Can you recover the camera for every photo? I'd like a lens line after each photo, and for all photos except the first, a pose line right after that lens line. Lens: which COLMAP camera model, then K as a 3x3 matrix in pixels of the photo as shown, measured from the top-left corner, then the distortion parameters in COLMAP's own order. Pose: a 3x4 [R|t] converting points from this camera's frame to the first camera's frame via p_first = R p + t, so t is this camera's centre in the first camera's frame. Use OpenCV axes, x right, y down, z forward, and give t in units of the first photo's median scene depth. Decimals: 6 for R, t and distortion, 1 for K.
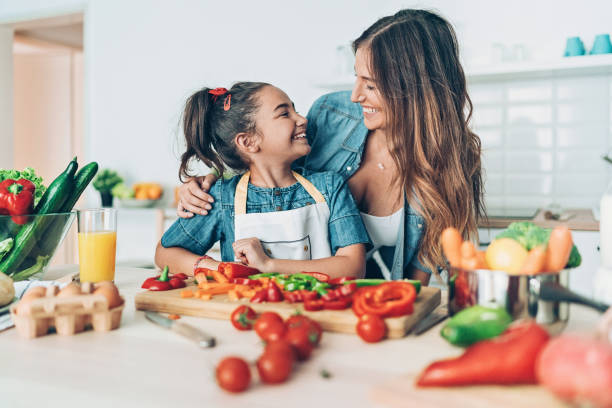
lens RADIAL K [[591.9, 0, 306.0], [0, 591.9, 197.8], [0, 0, 1]] dist [-0.011964, -0.003301]
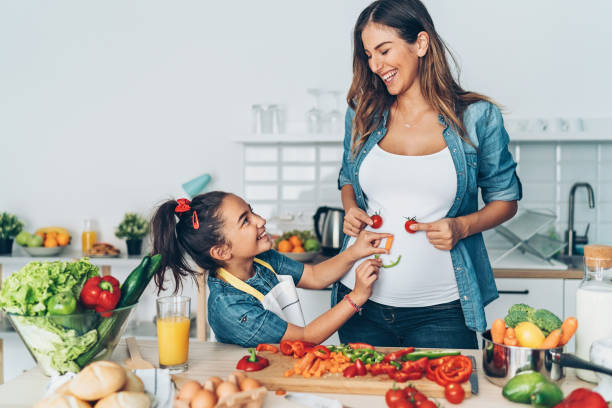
lens RADIAL K [[591.9, 0, 306.0], [0, 591.9, 197.8], [0, 0, 1]] dist [-0.011964, -0.003301]
pose [[0.951764, 0.003780, 0.306807, -0.453737], [0.002318, 0.999807, -0.019509, -0.151513], [-0.306821, 0.019279, 0.951572, -0.169622]]
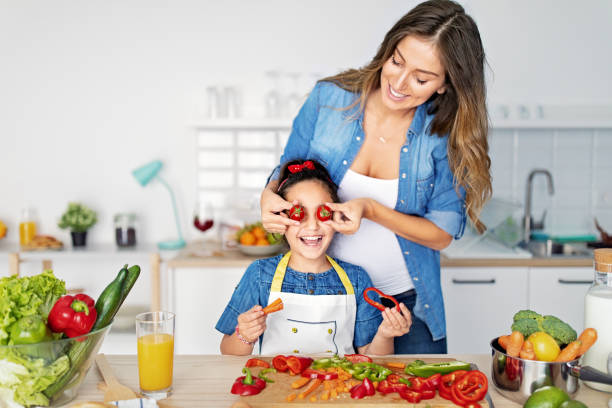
lens RADIAL K [[585.6, 0, 304.2], [0, 585.6, 203.1], [0, 0, 1]] dist [-0.001582, 0.003054]
pose [[0.910248, -0.019260, 0.413616, -0.524310], [0.007097, 0.999497, 0.030923, -0.201064], [-0.414003, -0.025212, 0.909926, -0.016858]]
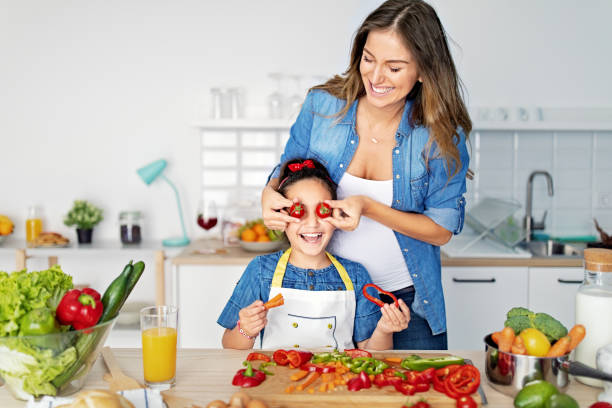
lens RADIAL K [[588.0, 0, 306.0], [0, 588.0, 204.0], [0, 0, 1]] dist [-0.001303, -0.000249]
pose [[0.912632, -0.014643, 0.408519, -0.531188], [0.000905, 0.999428, 0.033802, -0.201345], [-0.408780, -0.030479, 0.912124, -0.053965]]
